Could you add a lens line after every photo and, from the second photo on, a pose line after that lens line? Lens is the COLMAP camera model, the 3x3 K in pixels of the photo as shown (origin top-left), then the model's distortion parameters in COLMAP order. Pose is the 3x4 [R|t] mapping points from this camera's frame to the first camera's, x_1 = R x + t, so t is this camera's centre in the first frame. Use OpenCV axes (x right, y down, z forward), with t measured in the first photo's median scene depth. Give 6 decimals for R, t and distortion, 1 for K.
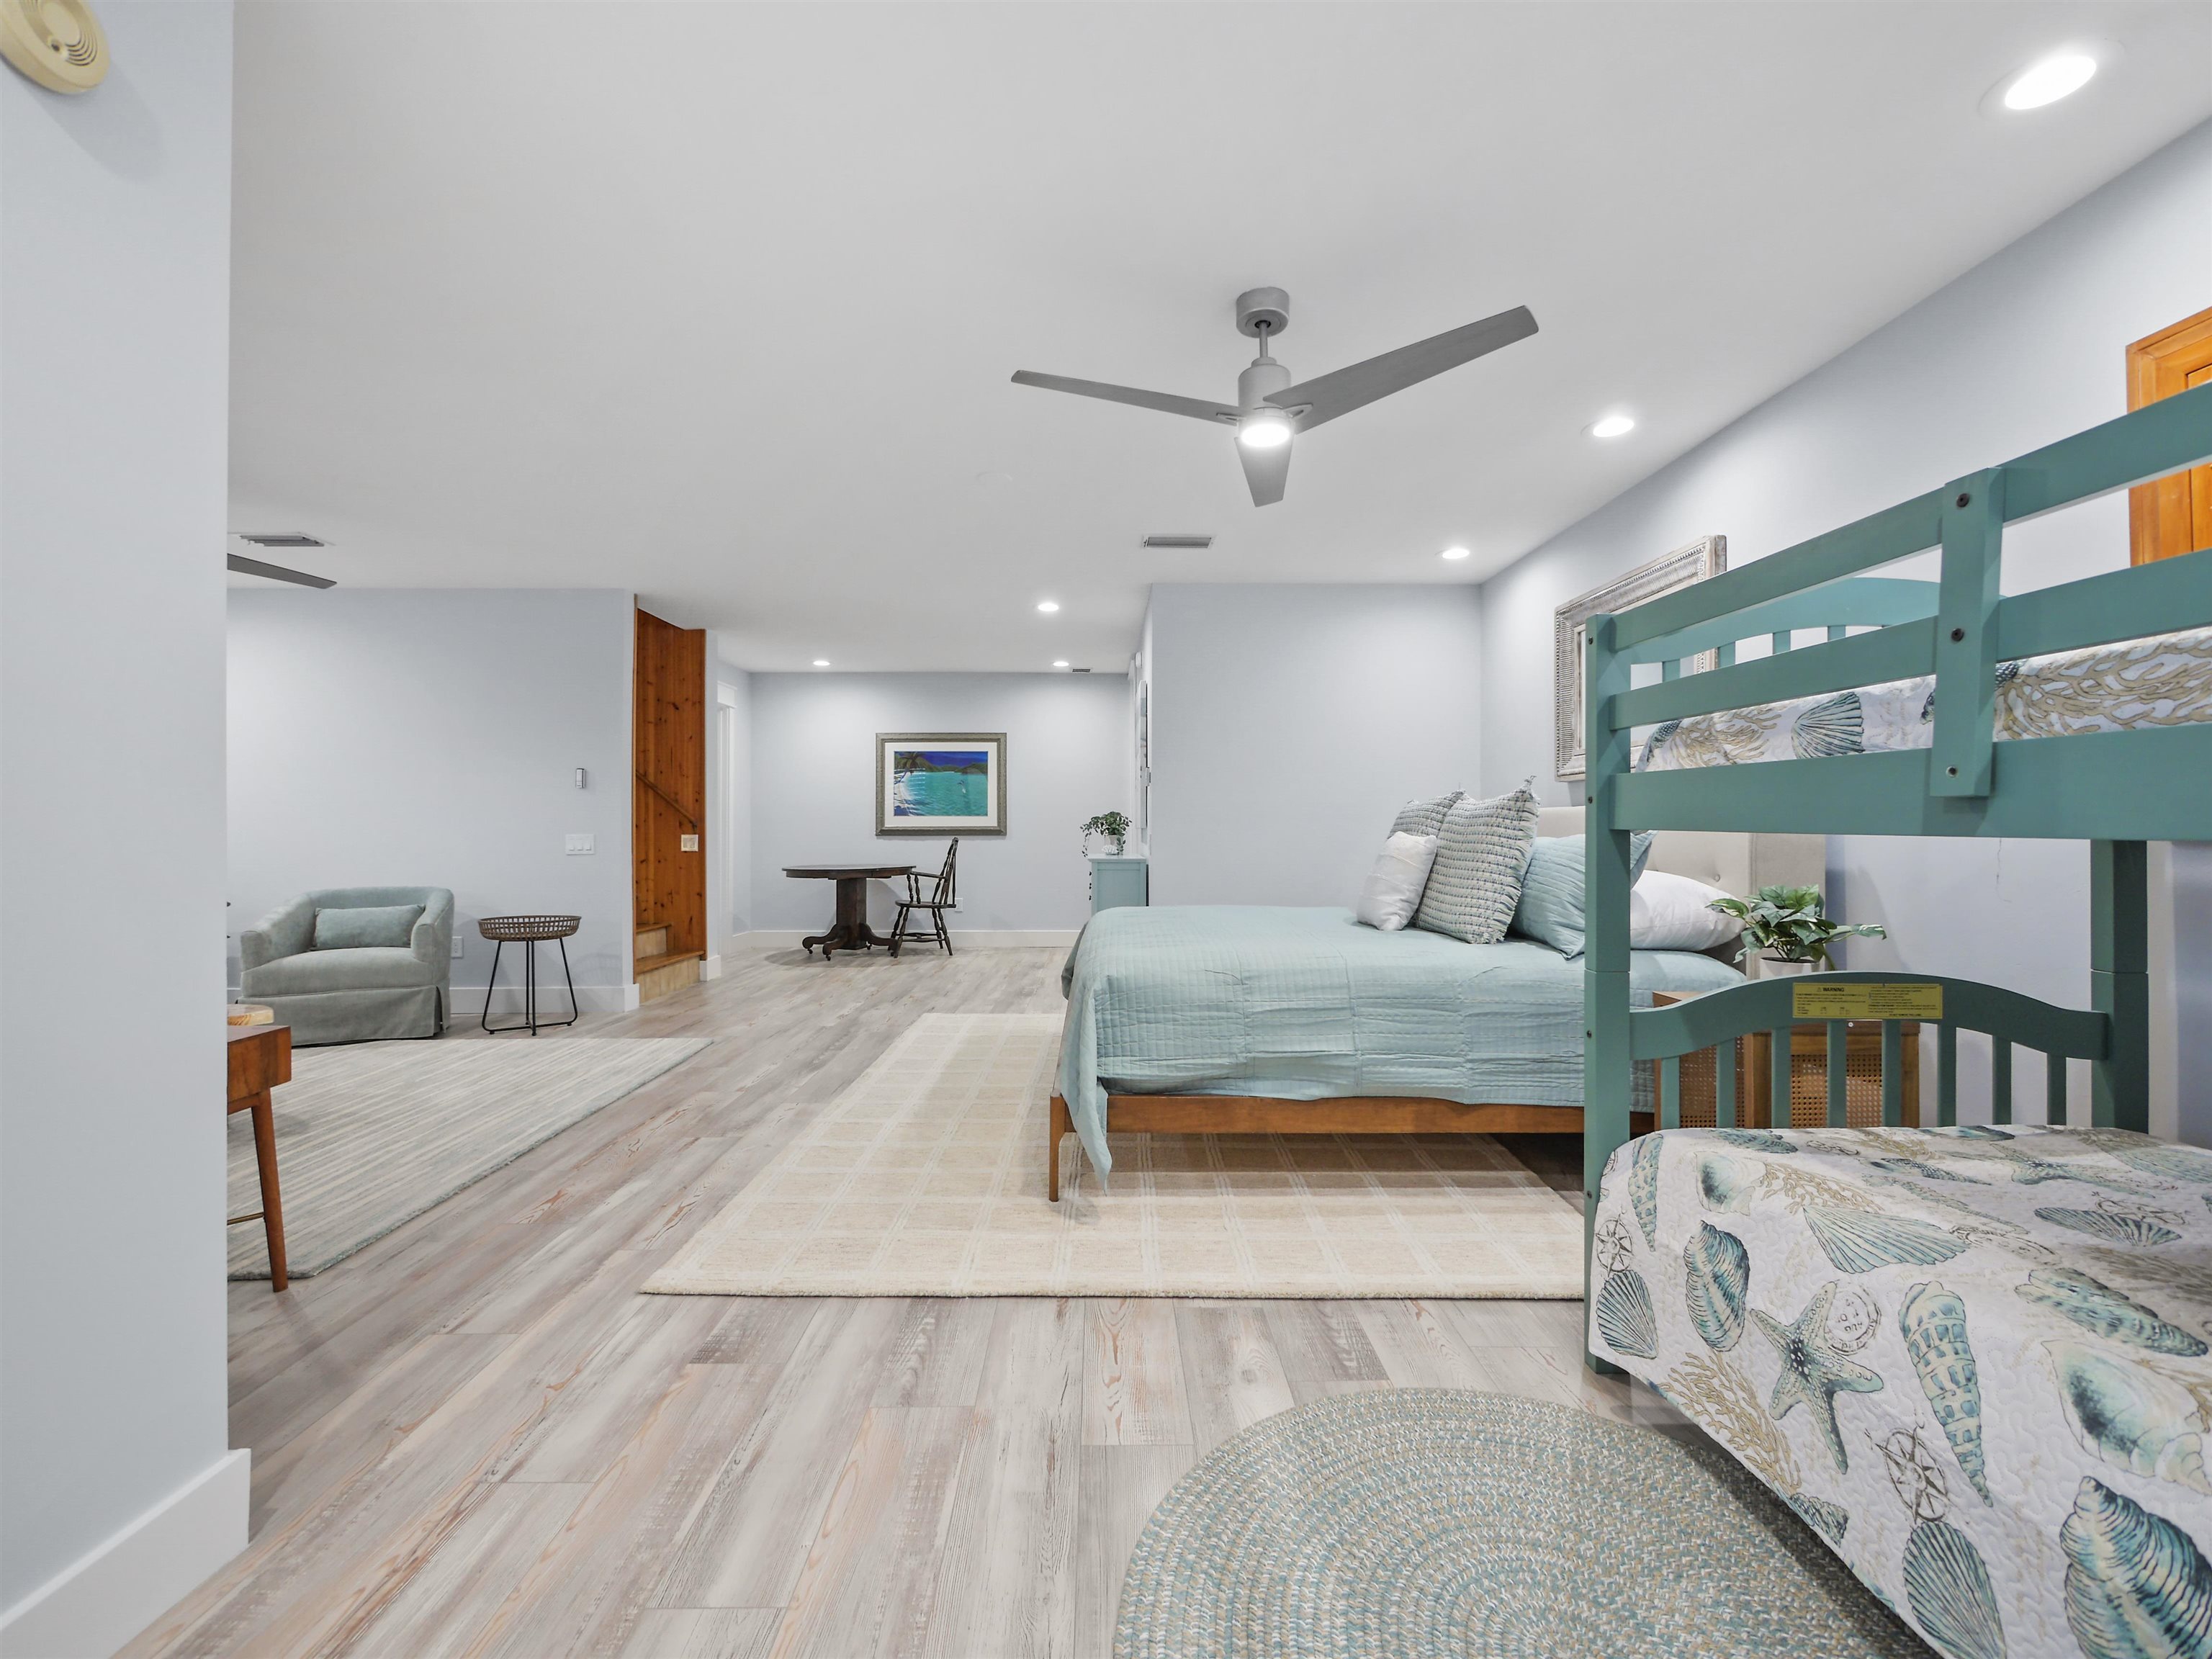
lens RADIAL K [[952.1, 0, 1097.1], [0, 952.1, 825.1], [0, 0, 1]] dist [-0.002035, 0.000278]
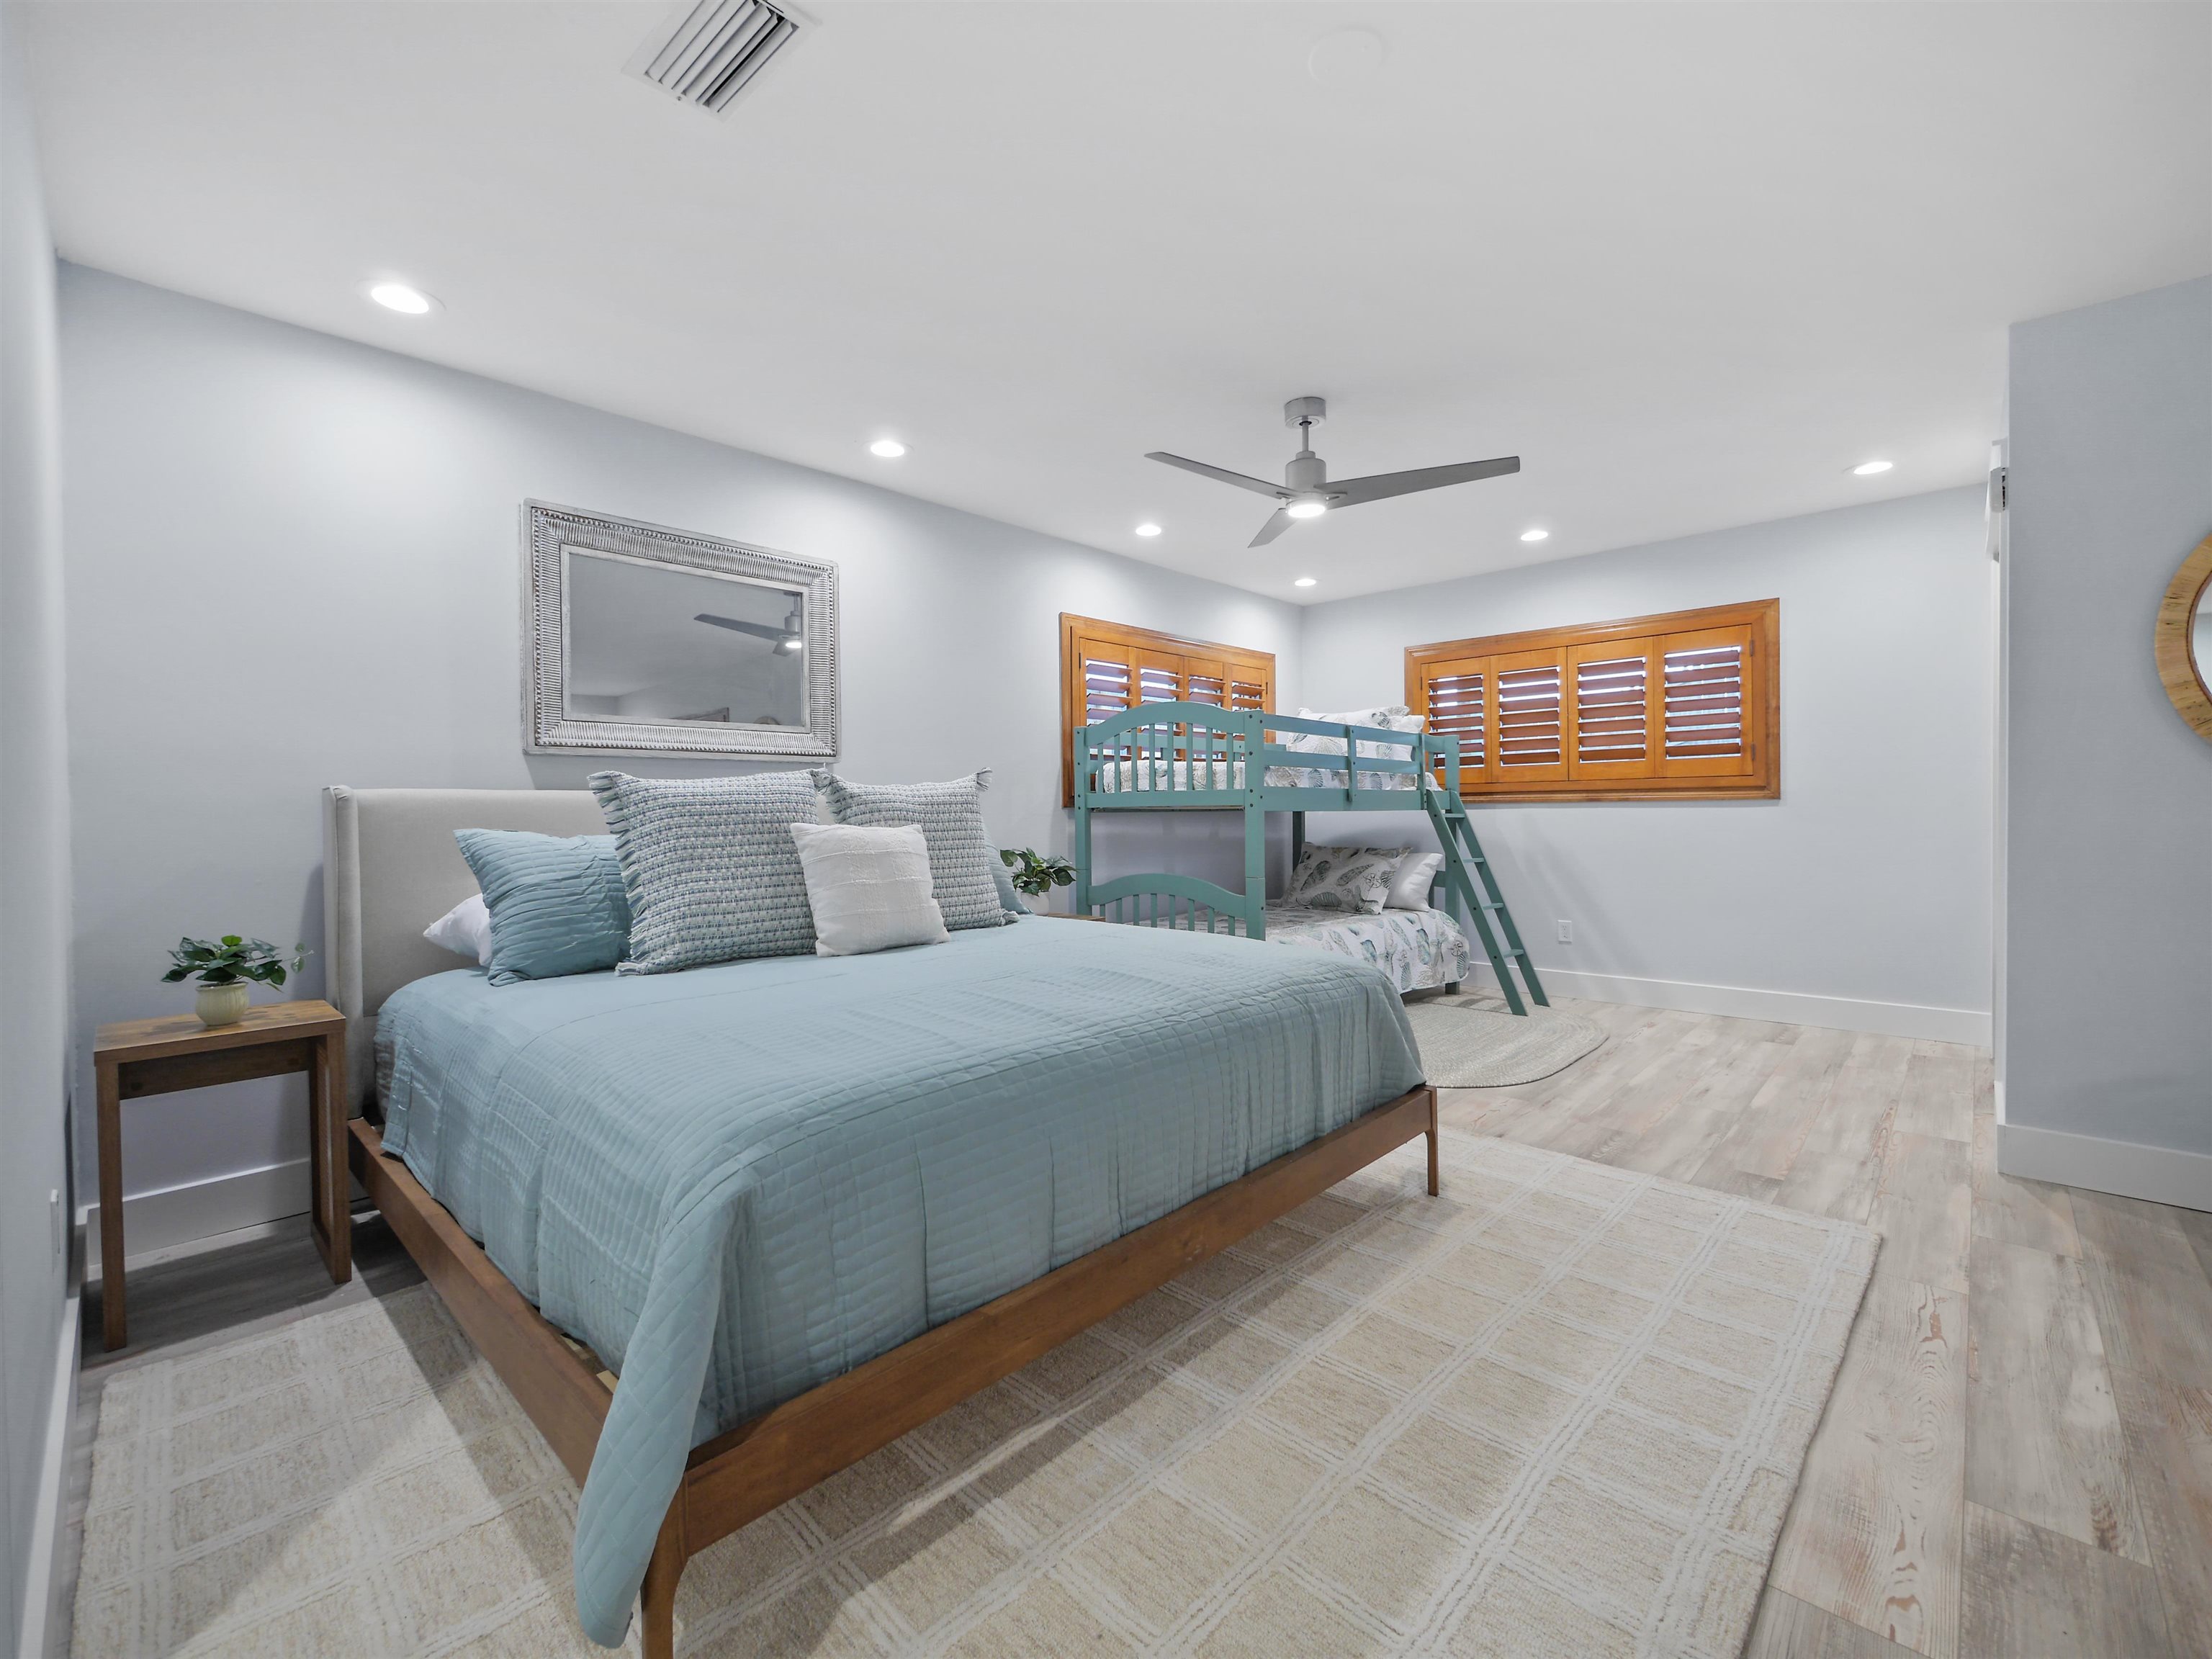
lens RADIAL K [[952.1, 0, 1109.7], [0, 952.1, 833.1], [0, 0, 1]] dist [-0.002035, 0.000278]
pose [[-0.738478, -0.009232, 0.674215, -0.692946], [0.007838, 0.999721, 0.022273, 0.002996], [-0.674232, 0.021733, -0.738199, 2.953493]]
